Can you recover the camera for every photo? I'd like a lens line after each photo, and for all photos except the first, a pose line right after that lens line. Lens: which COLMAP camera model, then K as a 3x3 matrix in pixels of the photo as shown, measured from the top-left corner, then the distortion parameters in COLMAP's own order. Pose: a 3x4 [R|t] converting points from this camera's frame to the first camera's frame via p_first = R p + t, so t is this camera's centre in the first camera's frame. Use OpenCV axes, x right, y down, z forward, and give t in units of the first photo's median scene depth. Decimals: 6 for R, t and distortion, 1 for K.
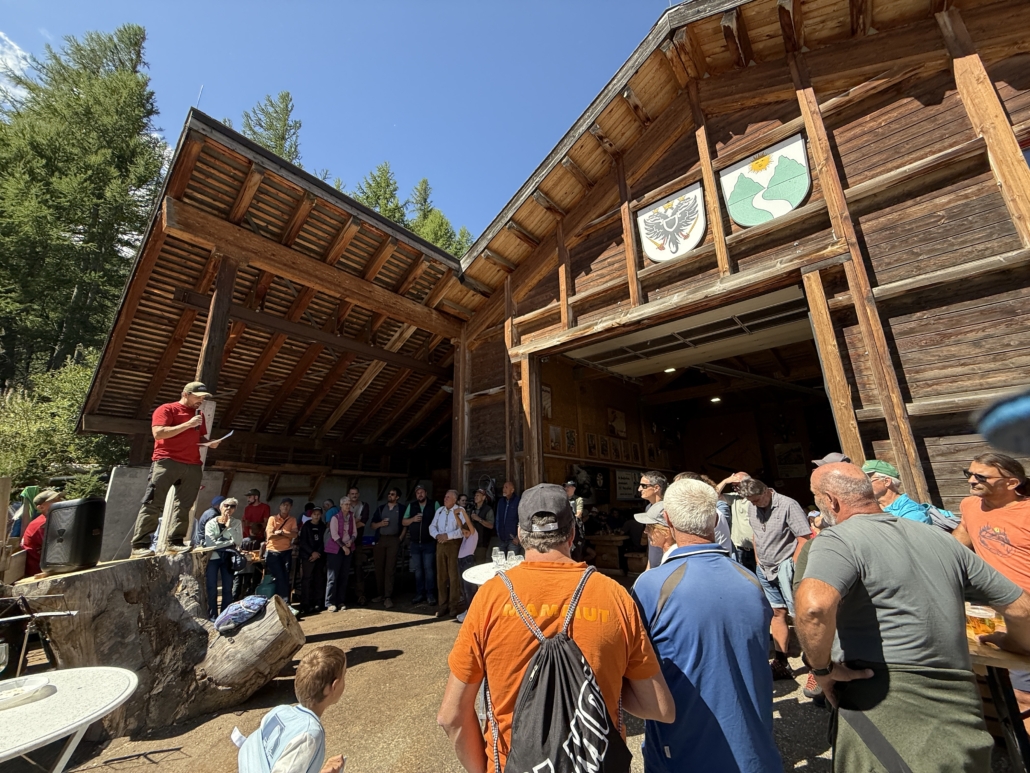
lens RADIAL K [[400.5, 0, 513.4], [0, 400.5, 394.8], [0, 0, 1]] dist [-0.009478, 0.000877]
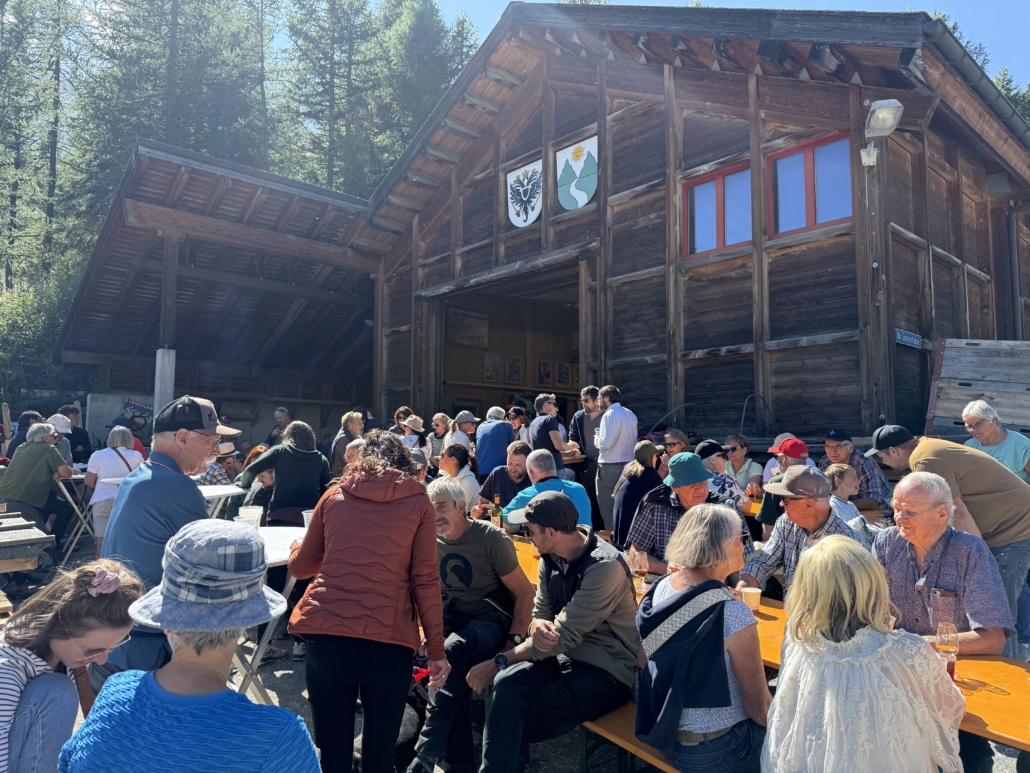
lens RADIAL K [[696.2, 0, 540.7], [0, 696.2, 419.0], [0, 0, 1]] dist [0.021539, -0.013129]
pose [[0.996461, 0.011815, -0.083223, 0.581537], [0.006397, 0.976542, 0.215234, -0.210195], [0.083814, -0.215005, 0.973010, -1.058376]]
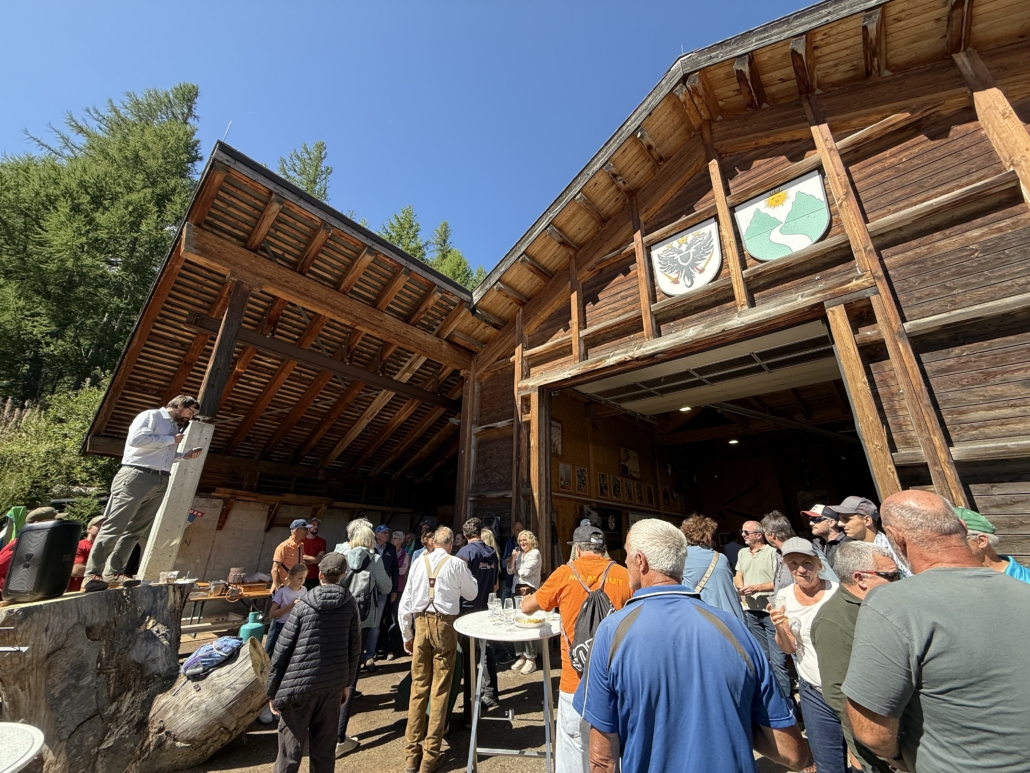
lens RADIAL K [[400.5, 0, 513.8], [0, 400.5, 395.3], [0, 0, 1]] dist [-0.009478, 0.000877]
pose [[0.999127, 0.026376, -0.032385, 0.011761], [-0.029228, 0.995422, -0.090997, 0.009383], [0.029836, 0.091864, 0.995324, 0.035878]]
